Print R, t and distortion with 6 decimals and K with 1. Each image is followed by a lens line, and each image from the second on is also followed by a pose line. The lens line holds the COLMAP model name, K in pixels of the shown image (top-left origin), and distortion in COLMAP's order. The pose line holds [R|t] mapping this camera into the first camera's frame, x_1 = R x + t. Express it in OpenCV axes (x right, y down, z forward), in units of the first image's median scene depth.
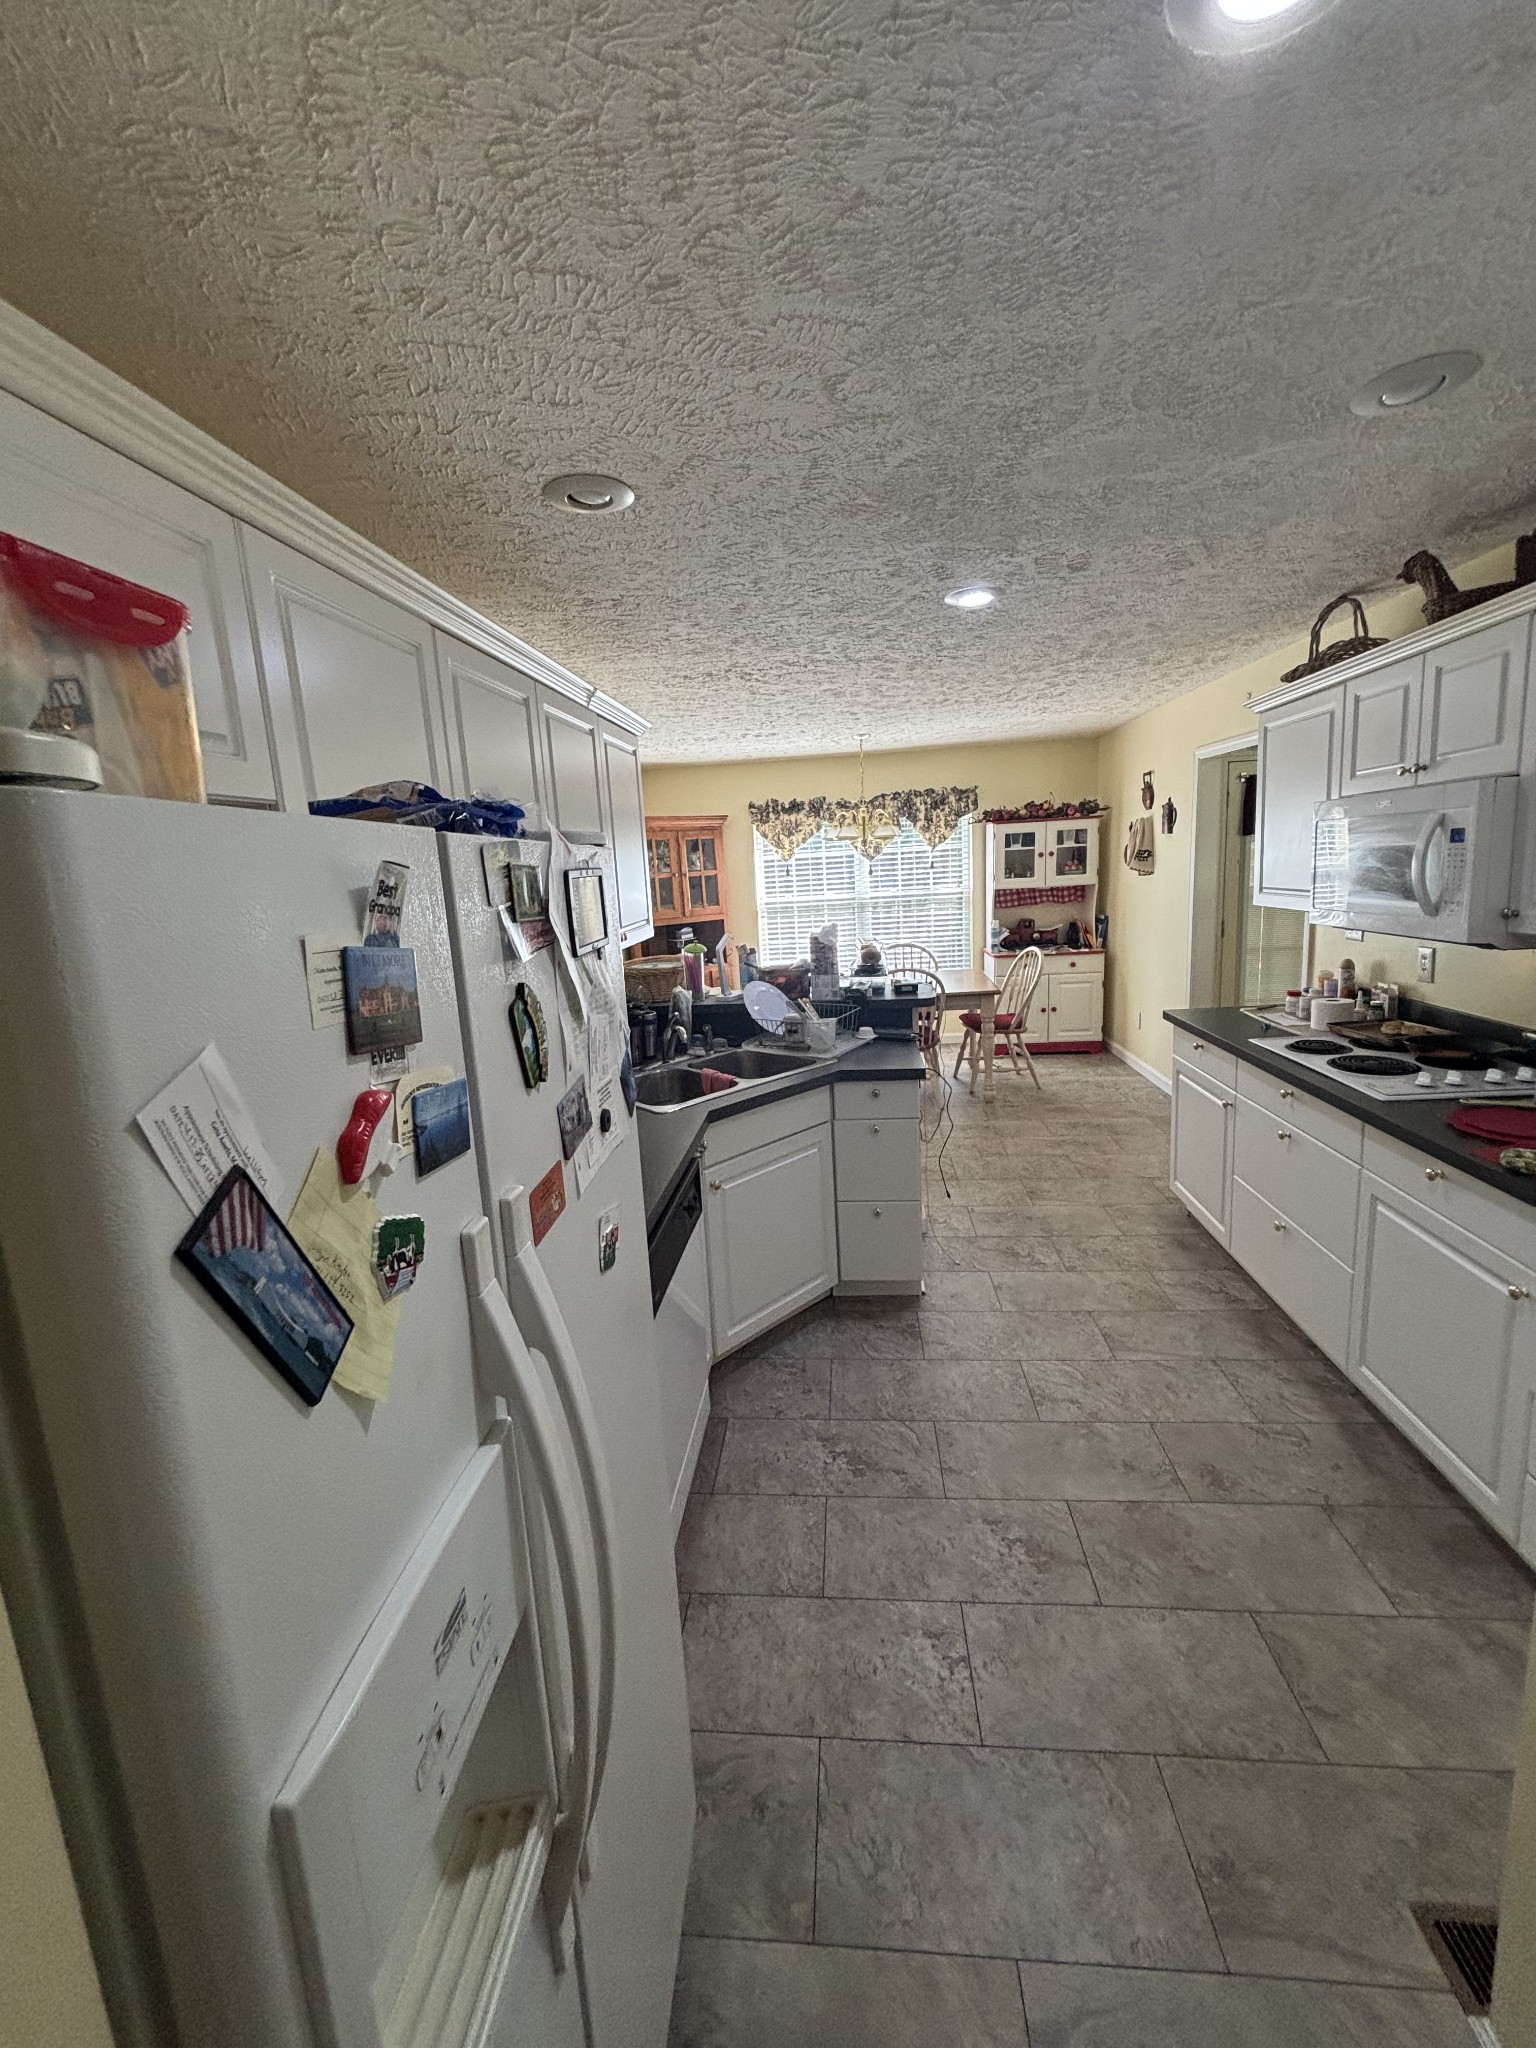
lens RADIAL K [[832.4, 0, 752.3], [0, 832.4, 1024.4], [0, 0, 1]] dist [-0.000674, -0.010642]
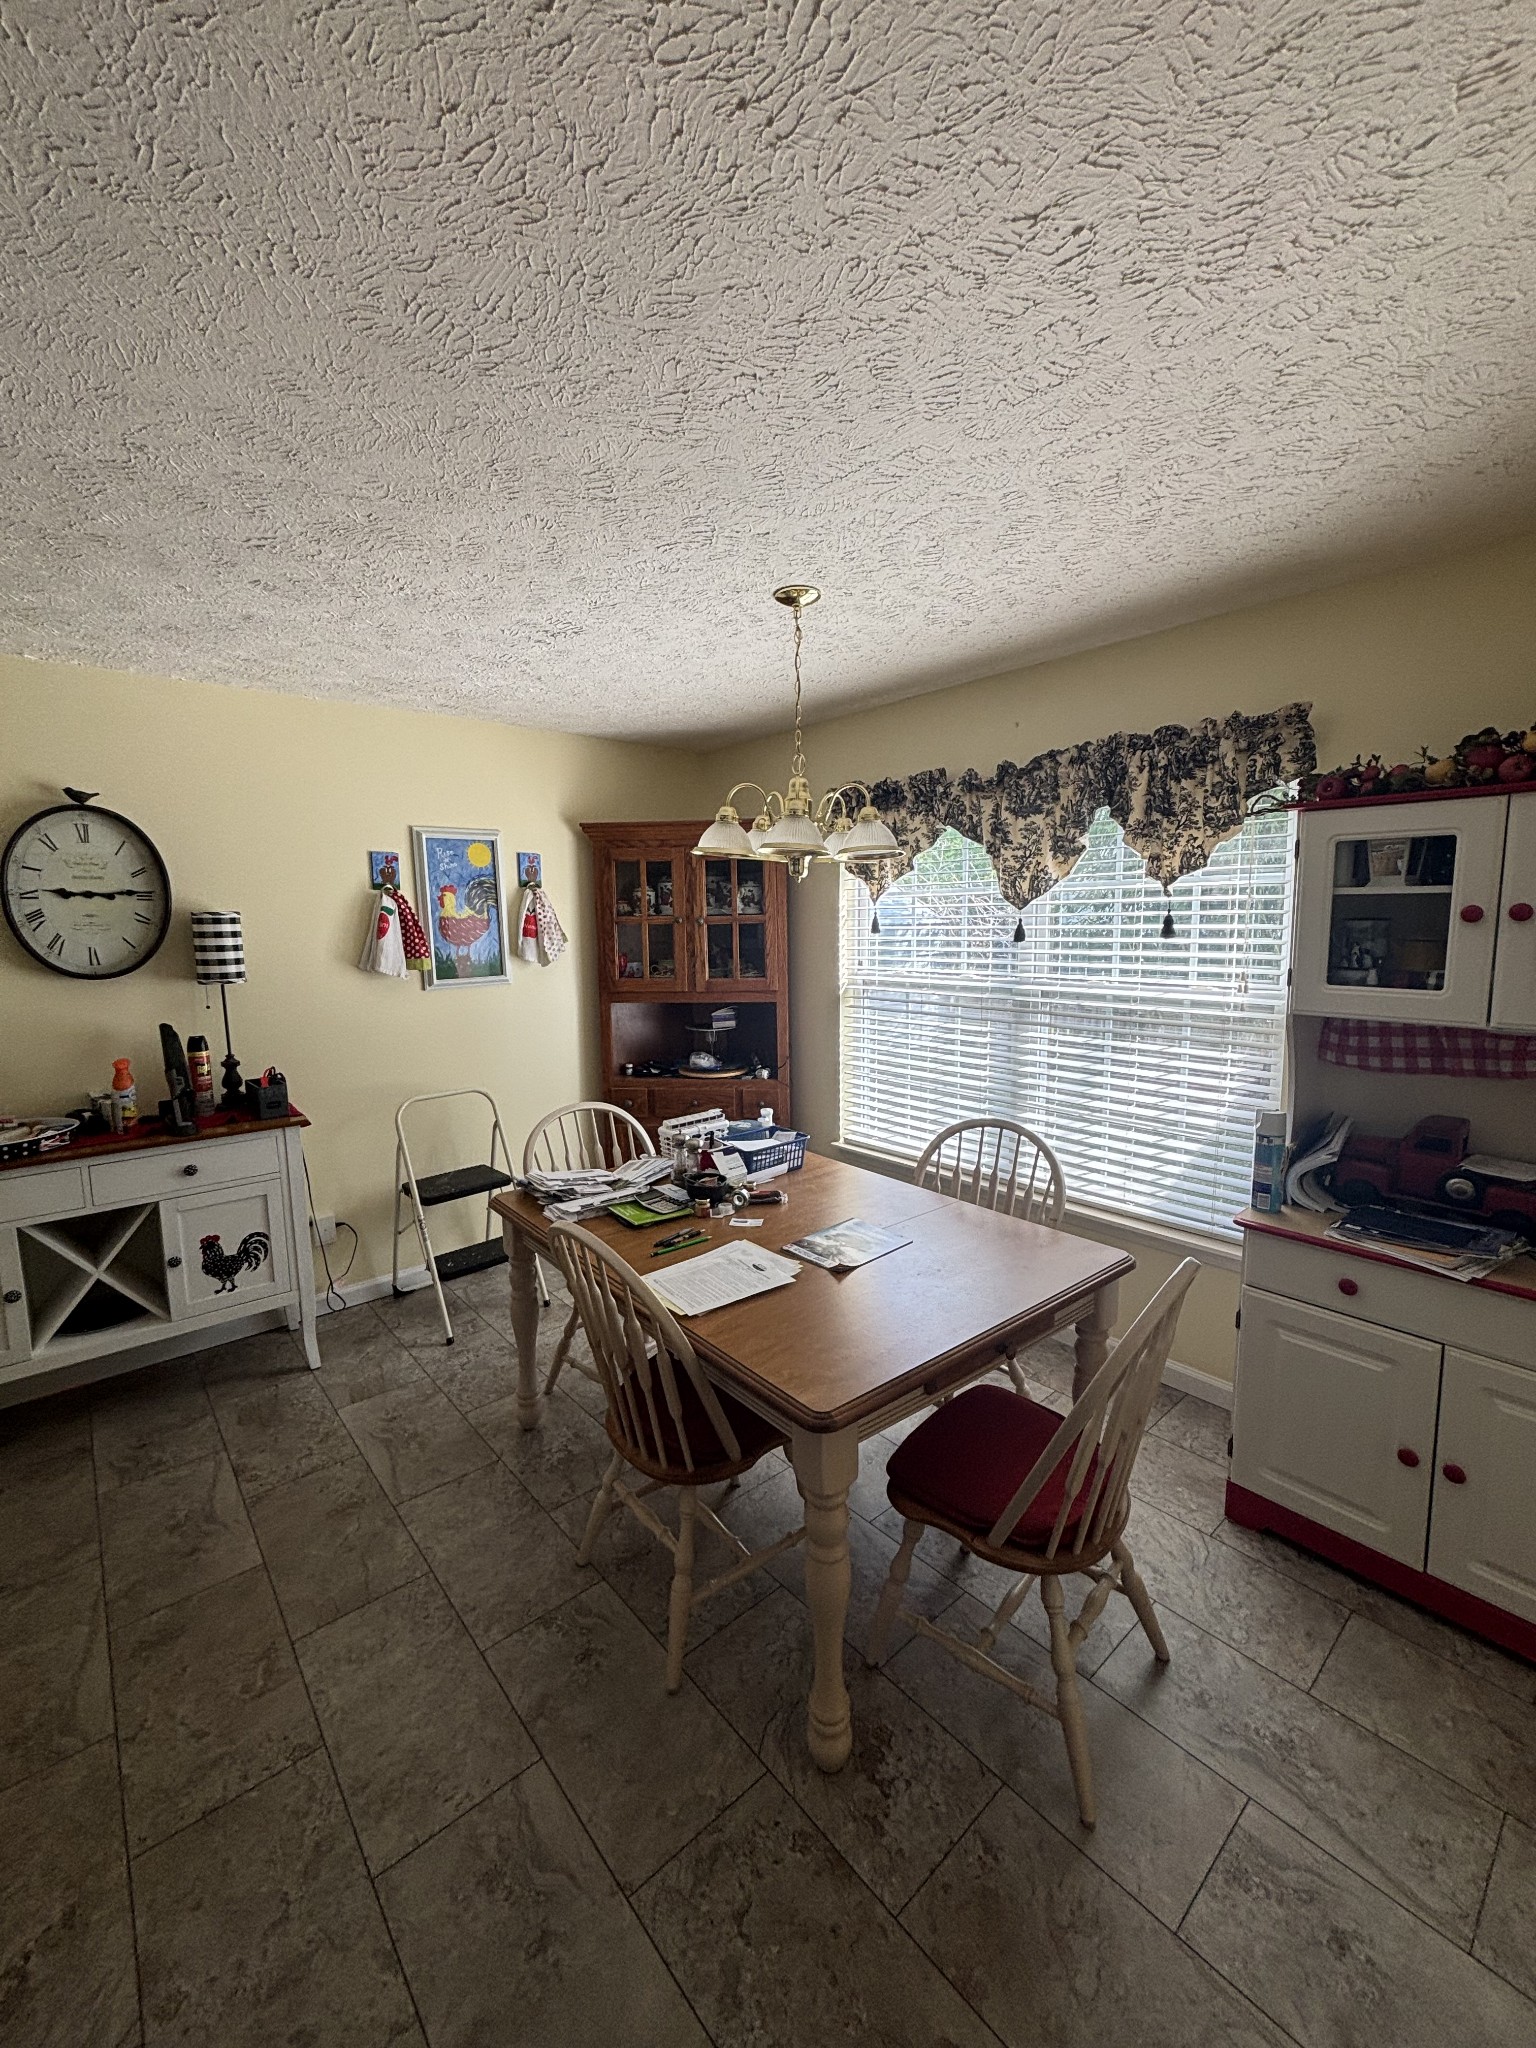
lens RADIAL K [[826.2, 0, 779.2], [0, 826.2, 1020.7], [0, 0, 1]] dist [-0.000198, 0.000032]
pose [[0.730971, 0.130773, -0.669761, 0.612464], [-0.157086, 0.987354, 0.021341, -0.229356], [0.664083, 0.089610, 0.742270, 1.069665]]
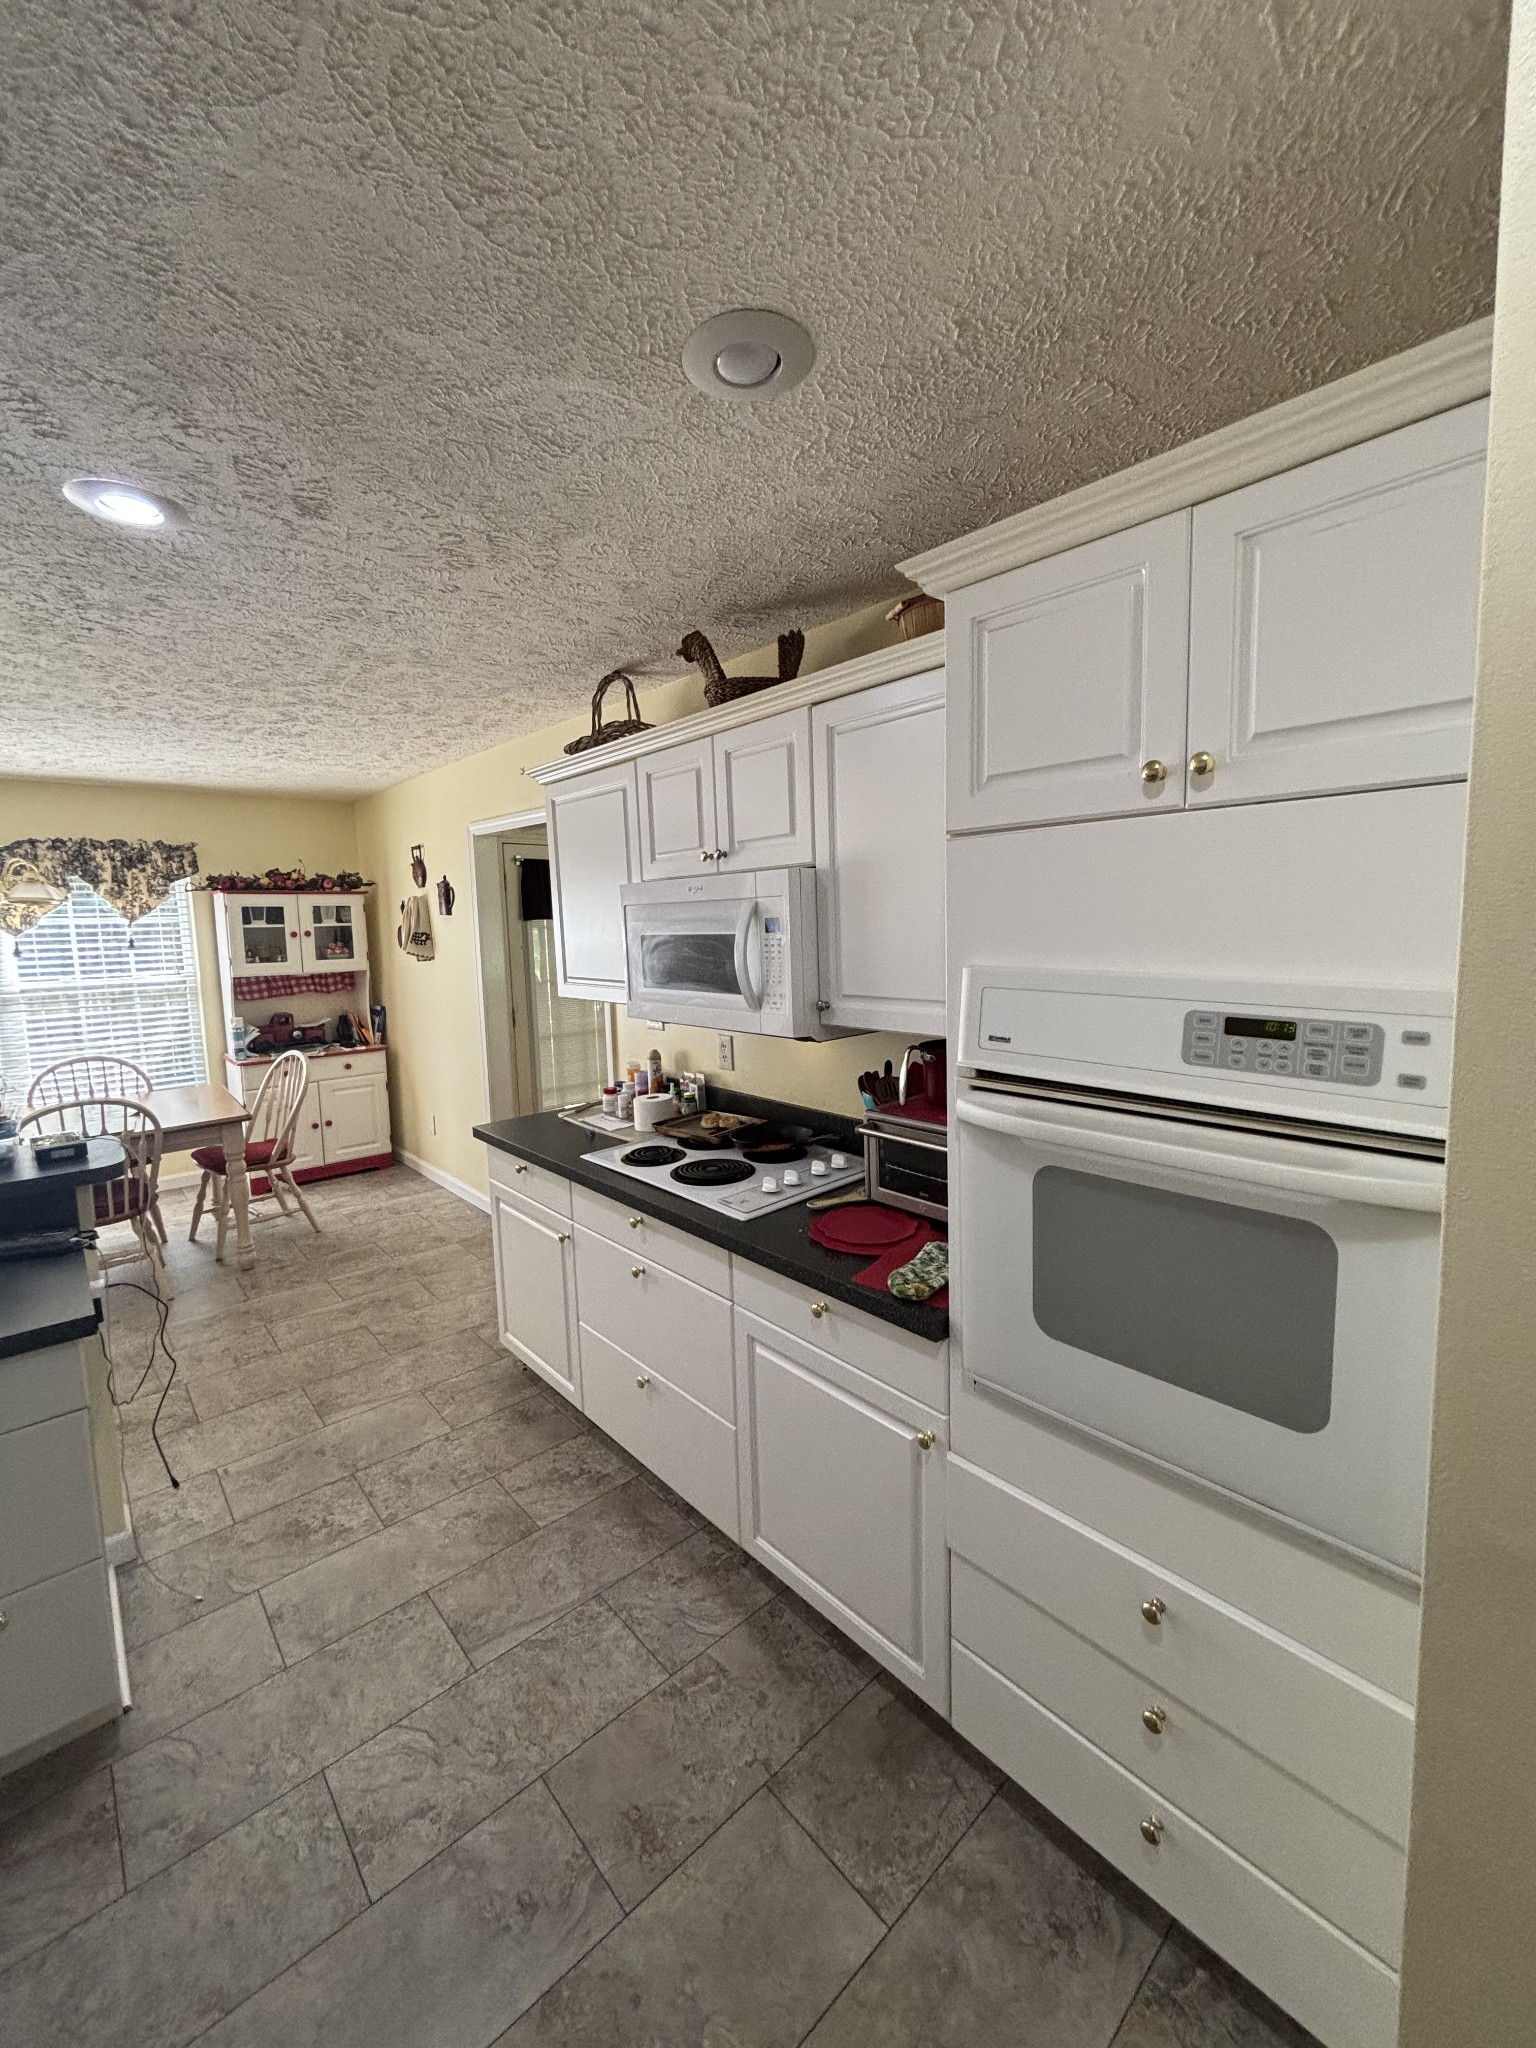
lens RADIAL K [[839.9, 0, 758.2], [0, 839.9, 1009.7], [0, 0, 1]] dist [0.015857, 0.000346]
pose [[0.676157, -0.039468, 0.735699, 0.073271], [0.123374, 0.990529, -0.060251, -0.042127], [-0.726354, 0.131506, 0.674623, 0.205453]]
